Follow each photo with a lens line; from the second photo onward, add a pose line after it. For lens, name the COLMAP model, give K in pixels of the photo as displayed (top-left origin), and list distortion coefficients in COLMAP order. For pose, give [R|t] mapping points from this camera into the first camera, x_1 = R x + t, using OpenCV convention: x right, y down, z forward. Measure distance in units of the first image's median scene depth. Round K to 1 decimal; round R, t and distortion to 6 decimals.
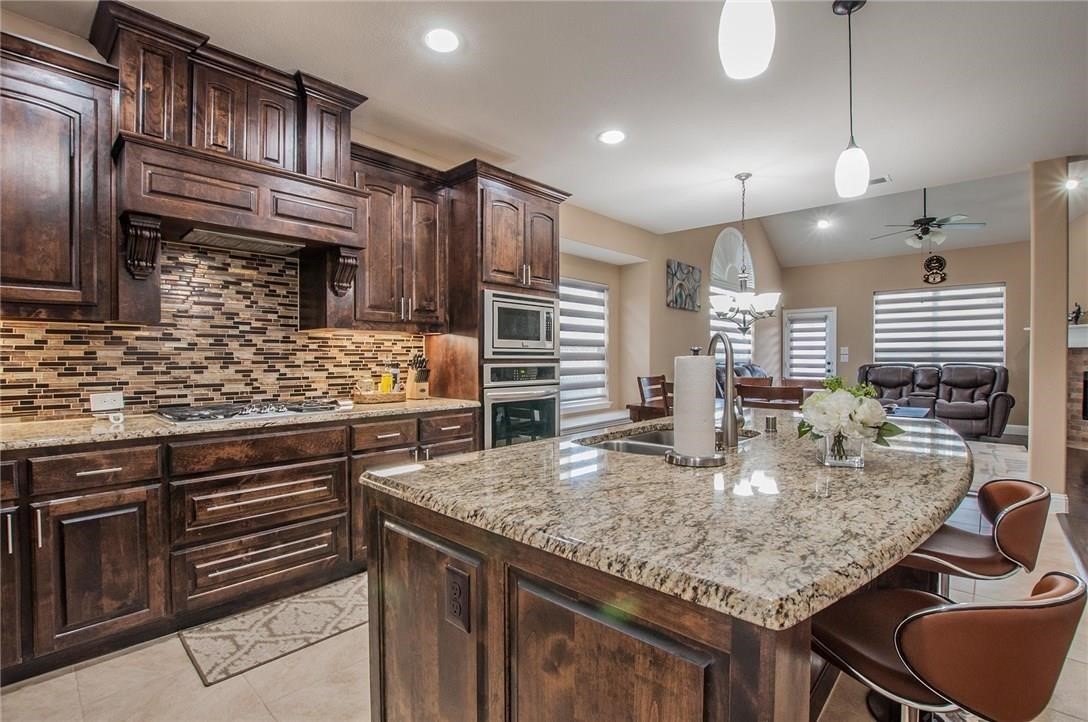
lens RADIAL K [[489.0, 0, 553.9], [0, 489.0, 362.0], [0, 0, 1]] dist [-0.018343, -0.000071]
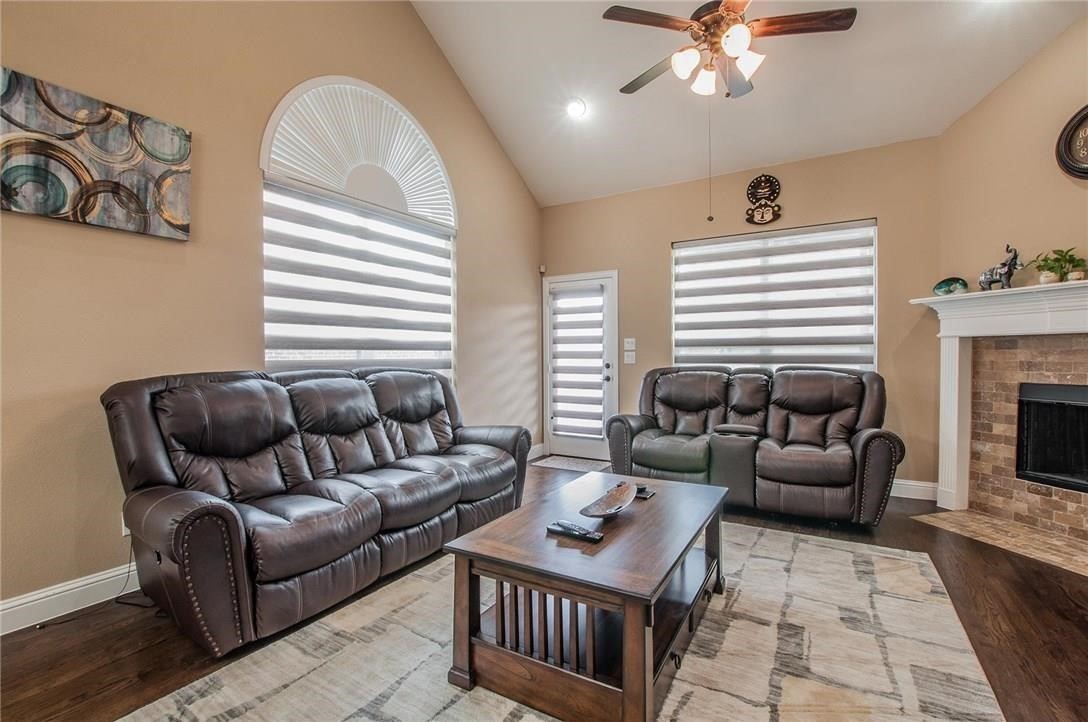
lens RADIAL K [[470.1, 0, 544.0], [0, 470.1, 361.0], [0, 0, 1]] dist [-0.028477, -0.000144]
pose [[0.984146, -0.006525, 0.177241, 0.453416], [0.005892, 0.999974, 0.004096, -0.006886], [-0.177263, -0.002986, 0.984159, 0.526718]]
